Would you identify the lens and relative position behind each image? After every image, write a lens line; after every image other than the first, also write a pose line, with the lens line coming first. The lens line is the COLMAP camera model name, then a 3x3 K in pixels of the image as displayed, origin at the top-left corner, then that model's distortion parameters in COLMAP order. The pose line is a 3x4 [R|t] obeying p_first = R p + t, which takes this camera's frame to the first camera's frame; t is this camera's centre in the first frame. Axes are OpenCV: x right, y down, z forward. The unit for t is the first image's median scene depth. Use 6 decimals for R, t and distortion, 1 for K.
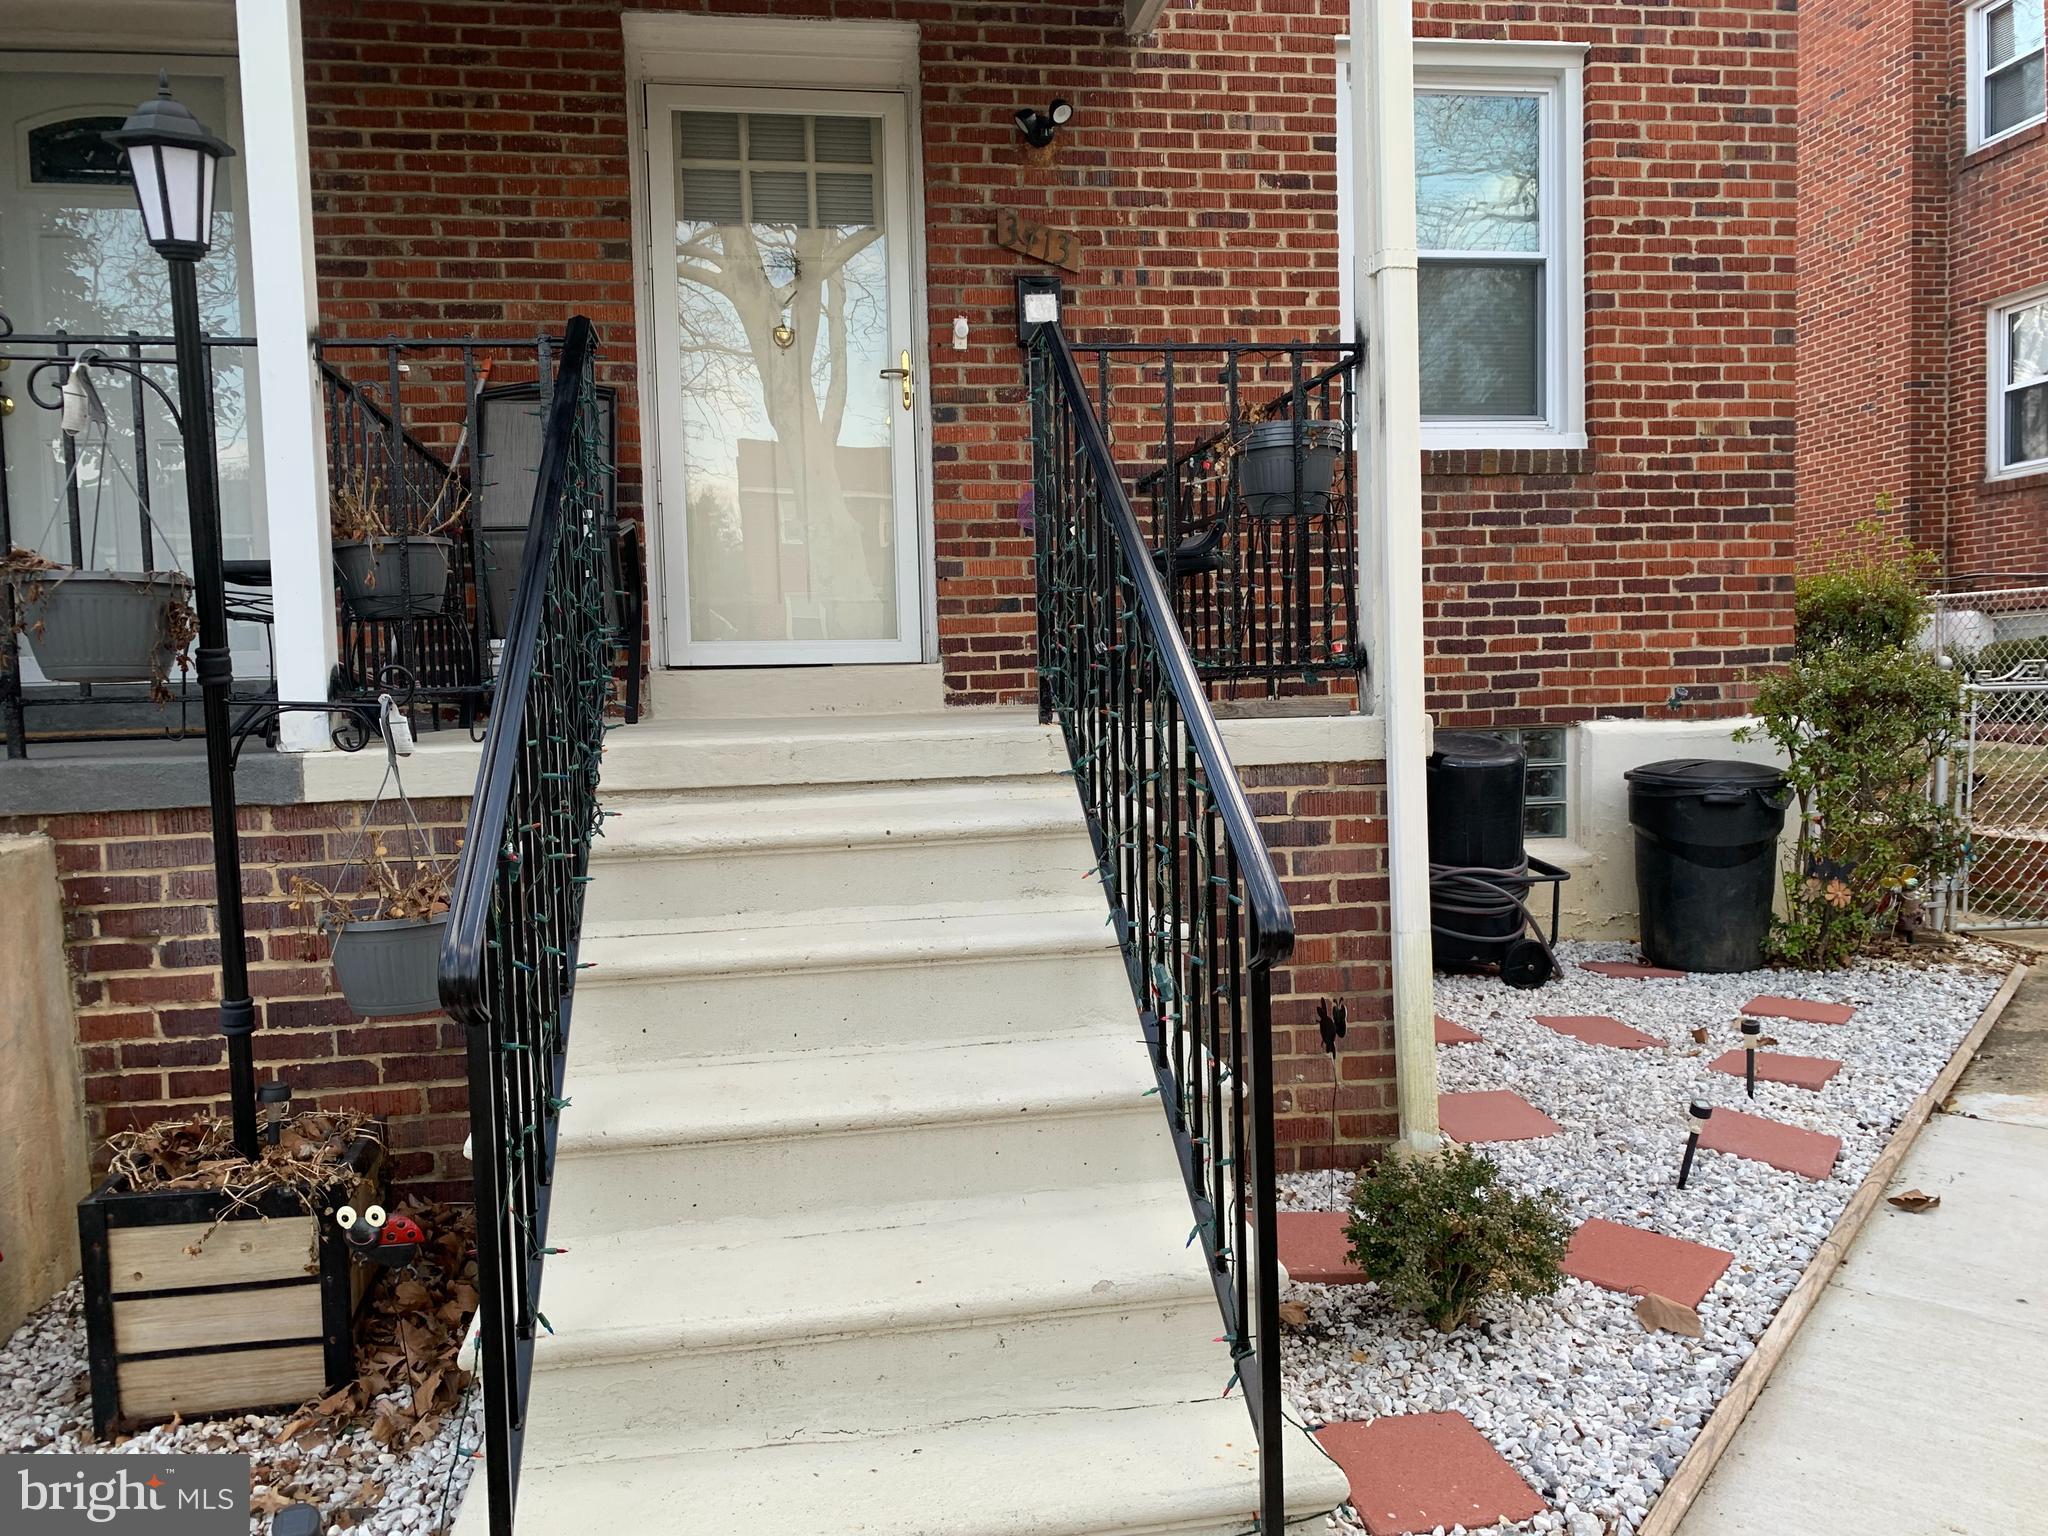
lens RADIAL K [[1497.8, 0, 1024.0], [0, 1497.8, 768.0], [0, 0, 1]] dist [0.033760, -0.037778]
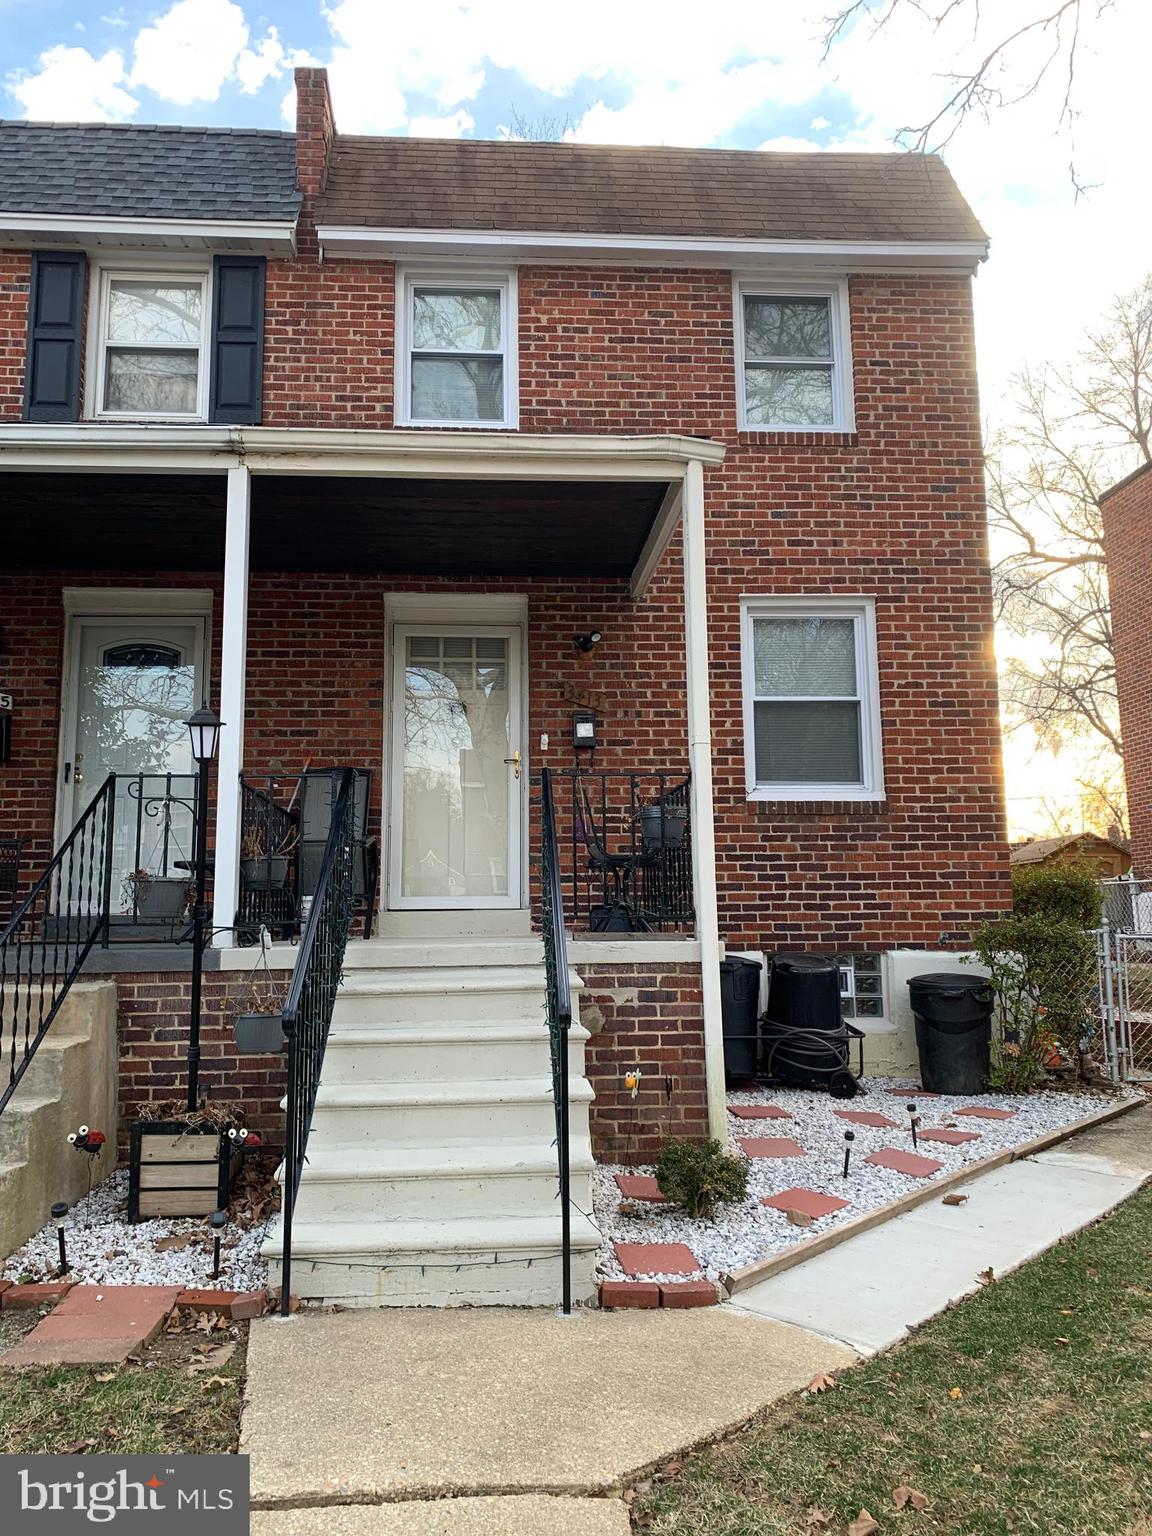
lens RADIAL K [[1113.7, 0, 576.0], [0, 1113.7, 768.0], [0, 0, 1]] dist [0.111491, -0.270021]
pose [[0.995555, 0.006188, -0.093977, 0.135083], [-0.023866, 0.981843, -0.188186, 0.017513], [0.091106, 0.189593, 0.977627, -0.412827]]
